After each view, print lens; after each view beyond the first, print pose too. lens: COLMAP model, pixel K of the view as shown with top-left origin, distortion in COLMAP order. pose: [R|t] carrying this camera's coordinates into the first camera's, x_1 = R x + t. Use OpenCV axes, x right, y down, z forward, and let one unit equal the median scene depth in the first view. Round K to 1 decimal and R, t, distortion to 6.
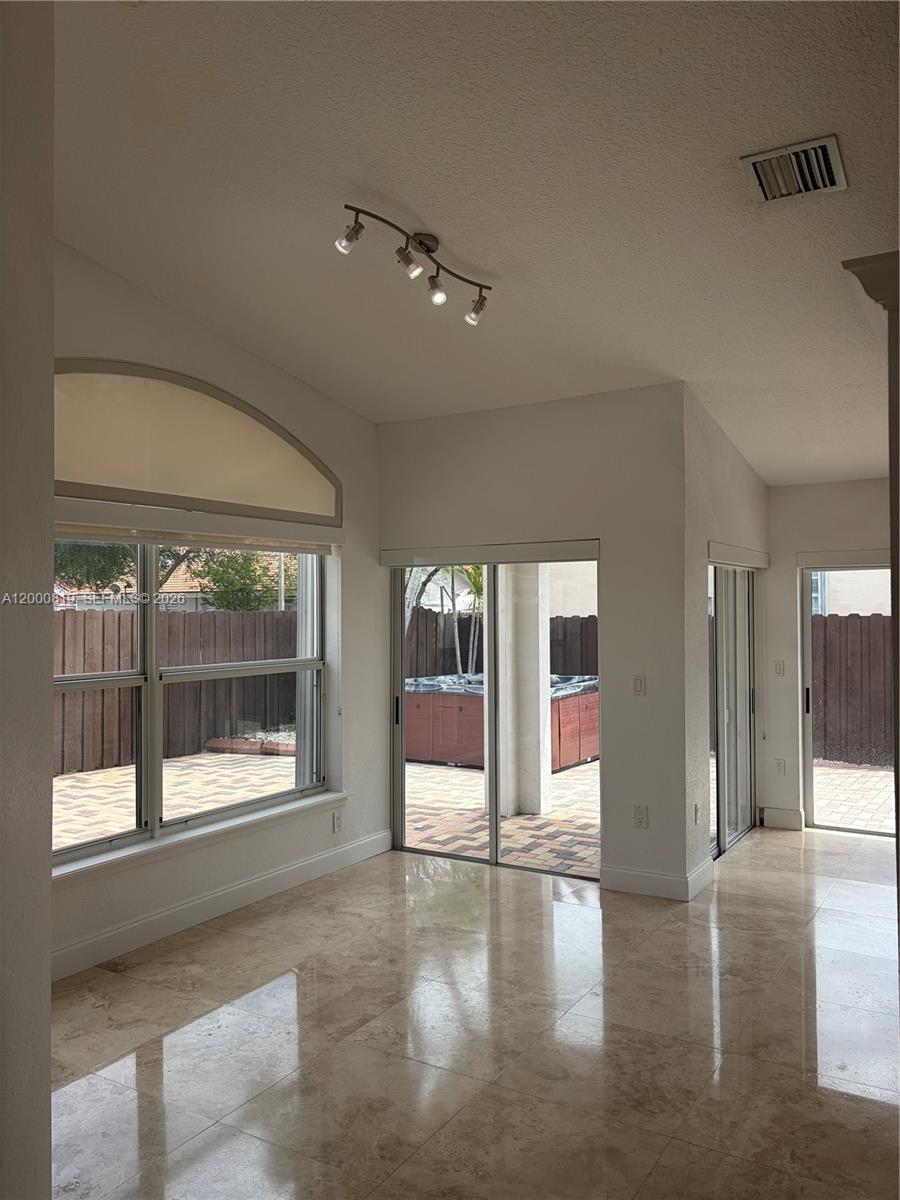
lens RADIAL K [[900.8, 0, 449.2], [0, 900.8, 598.8], [0, 0, 1]] dist [-0.001711, -0.001725]
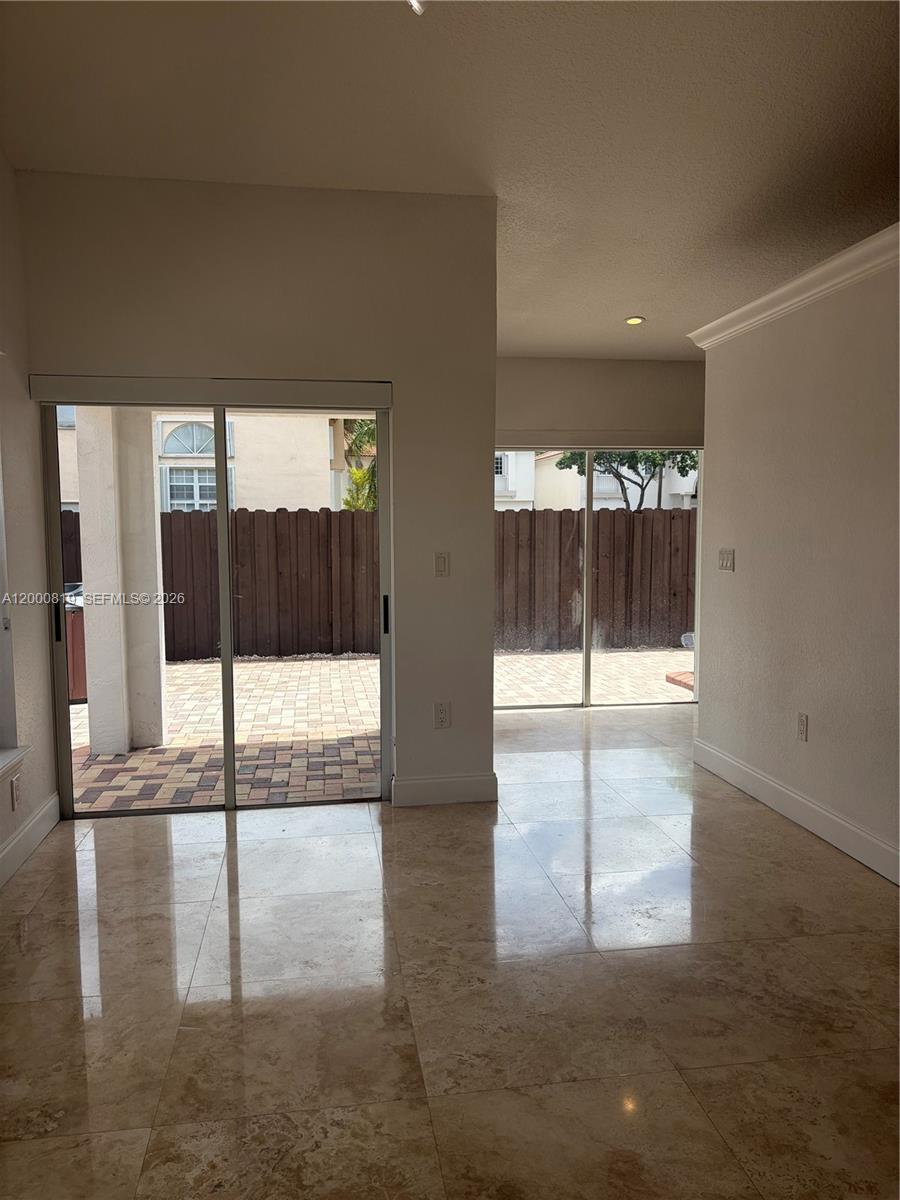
lens RADIAL K [[900.8, 0, 451.4], [0, 900.8, 602.1], [0, 0, 1]] dist [-0.001711, -0.001725]
pose [[0.772218, -0.062174, 0.632308, -0.268021], [-0.001523, 0.995016, 0.099699, 0.037692], [-0.635355, -0.077953, 0.768275, 0.281440]]
